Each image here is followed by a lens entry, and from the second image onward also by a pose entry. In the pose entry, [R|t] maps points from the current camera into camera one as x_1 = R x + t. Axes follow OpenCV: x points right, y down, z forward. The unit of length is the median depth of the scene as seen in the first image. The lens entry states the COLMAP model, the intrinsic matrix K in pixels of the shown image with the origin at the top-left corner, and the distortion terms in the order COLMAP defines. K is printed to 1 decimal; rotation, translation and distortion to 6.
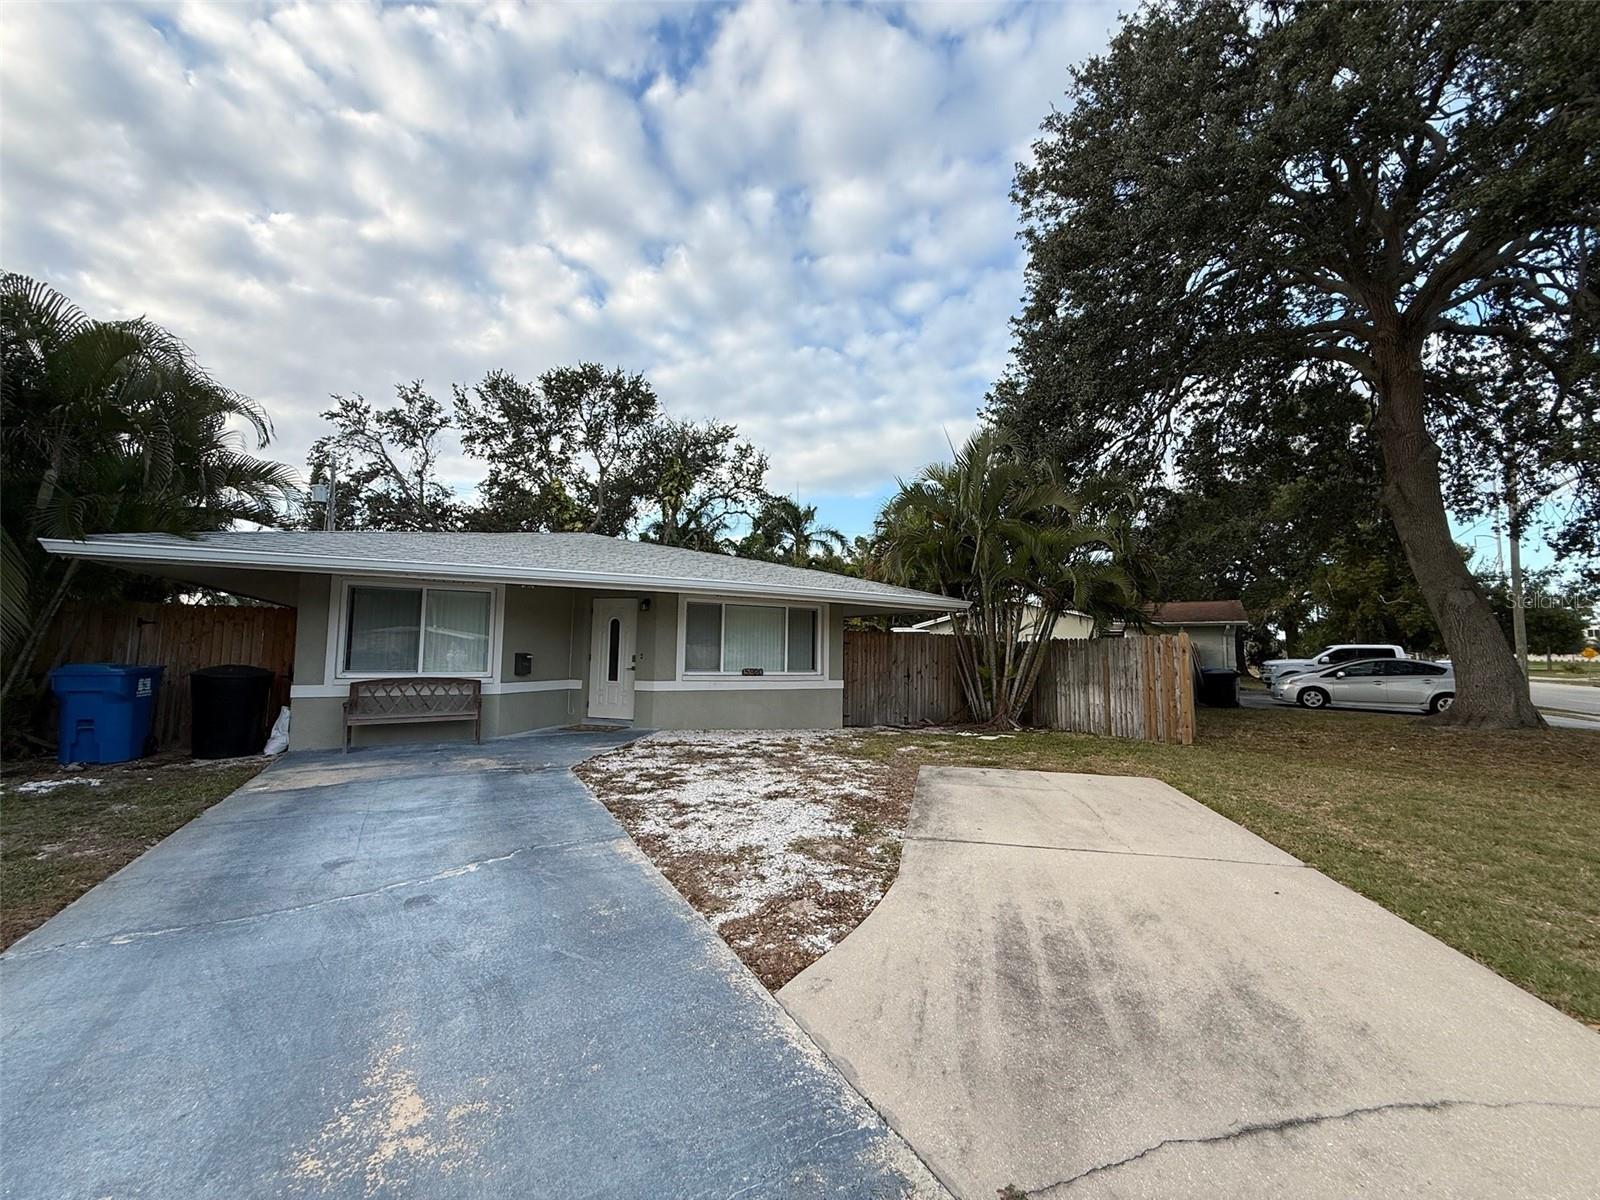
lens RADIAL K [[636.1, 0, 793.4], [0, 636.1, 590.8], [0, 0, 1]] dist [-0.000221, 0.000360]
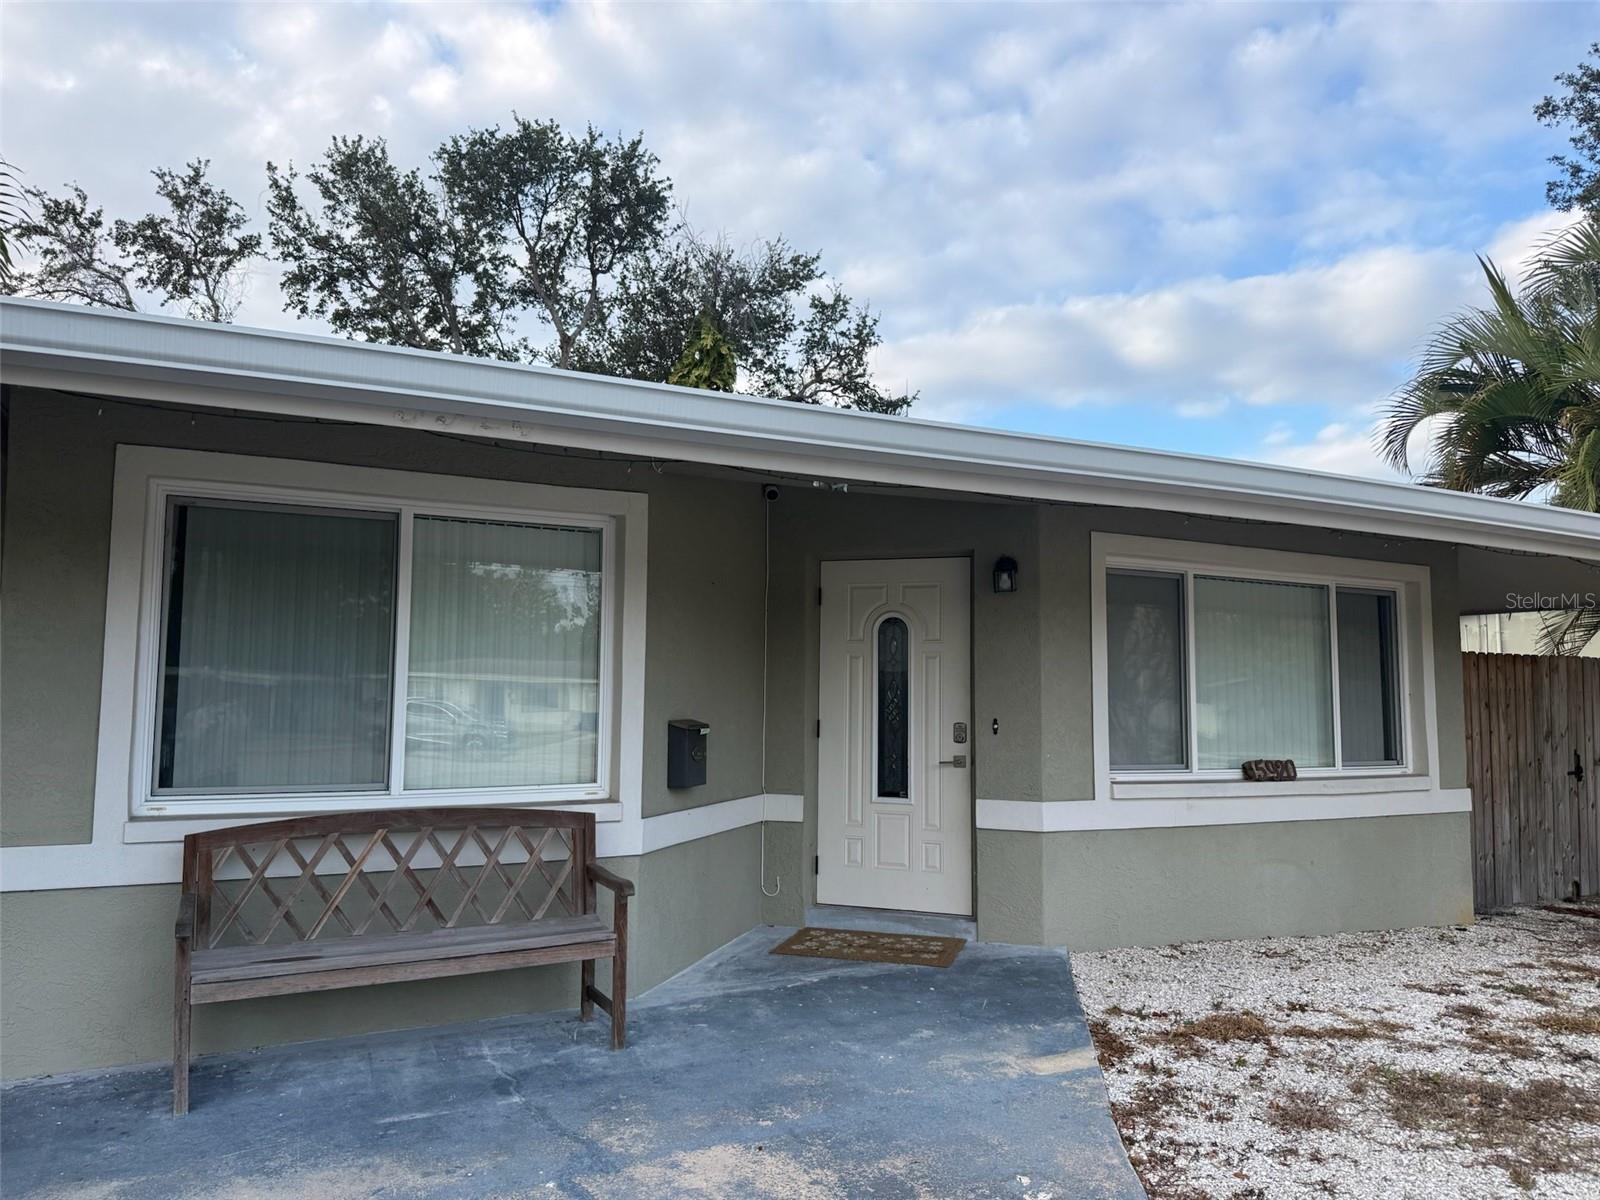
lens RADIAL K [[1109.6, 0, 786.8], [0, 1109.6, 612.9], [0, 0, 1]] dist [0.054253, -0.073773]
pose [[0.999653, -0.008203, -0.025031, -0.235062], [0.008586, 0.999847, 0.015224, 0.022640], [0.024903, -0.015434, 0.999571, 0.287929]]
